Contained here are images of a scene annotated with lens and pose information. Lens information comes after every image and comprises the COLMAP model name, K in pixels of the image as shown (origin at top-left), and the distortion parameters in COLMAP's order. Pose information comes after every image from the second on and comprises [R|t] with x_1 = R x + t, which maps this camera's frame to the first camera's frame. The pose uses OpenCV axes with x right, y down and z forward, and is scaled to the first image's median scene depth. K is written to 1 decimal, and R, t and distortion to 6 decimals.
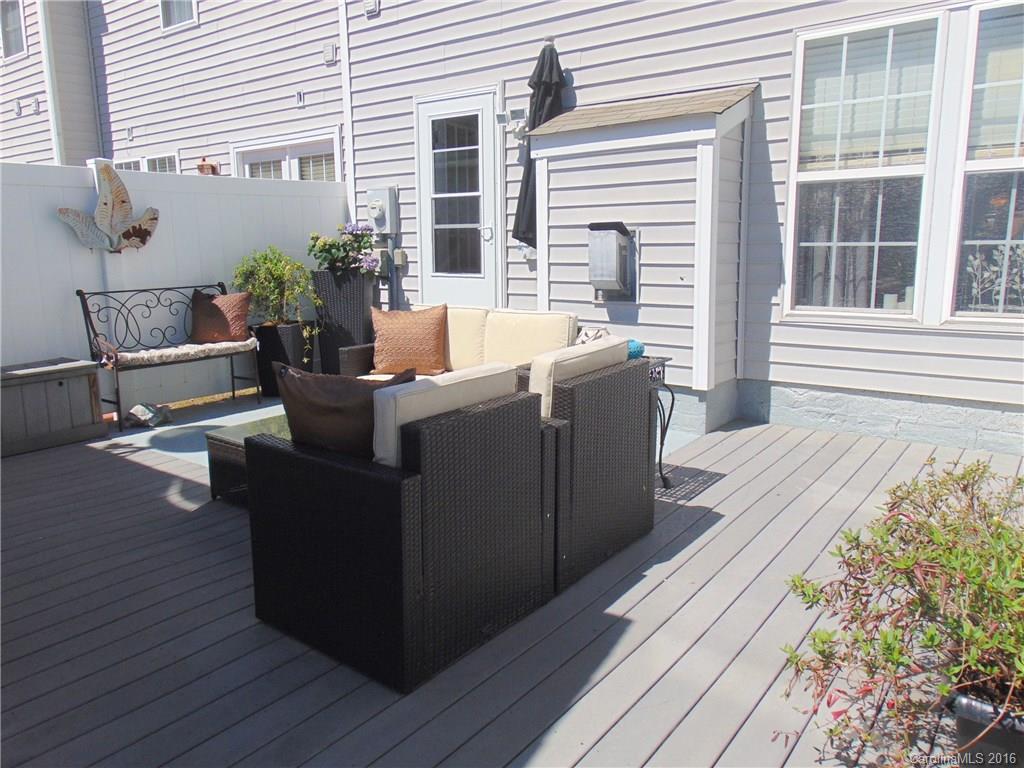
lens RADIAL K [[760.6, 0, 512.0], [0, 760.6, 384.0], [0, 0, 1]] dist [0.030612, 0.002429]
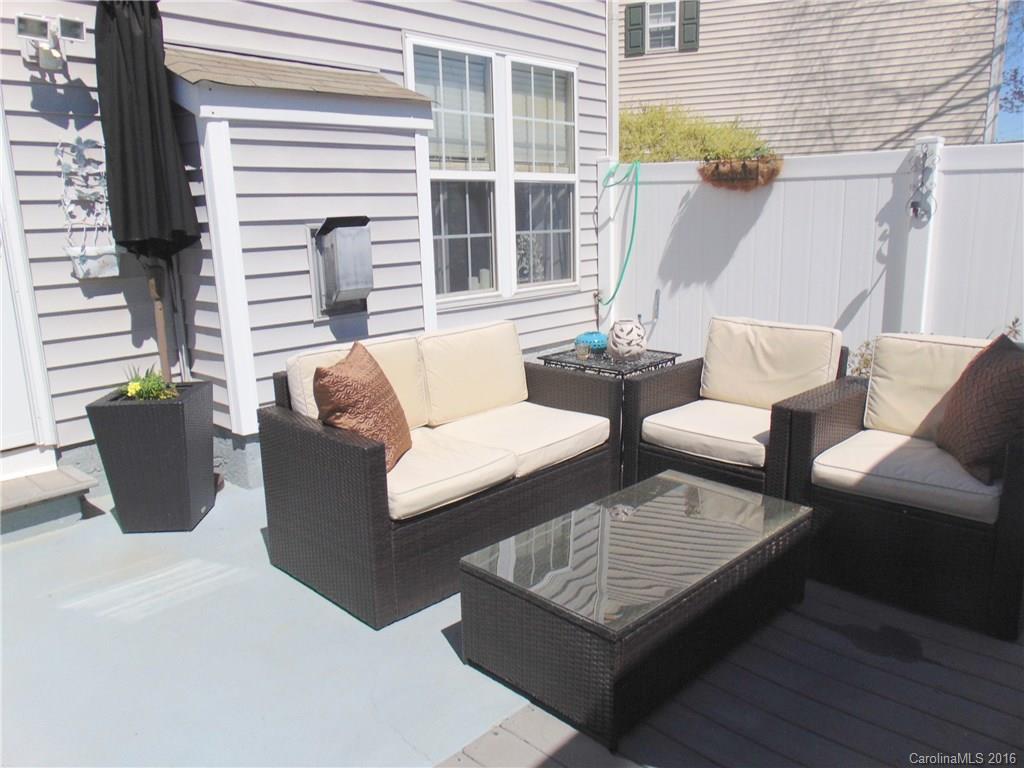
lens RADIAL K [[789.5, 0, 512.0], [0, 789.5, 384.0], [0, 0, 1]] dist [0.003680, 0.004381]
pose [[0.101803, -0.206168, 0.973207, -0.683555], [0.206511, 0.961358, 0.182055, -0.155804], [-0.973134, 0.182444, 0.140445, 0.735776]]
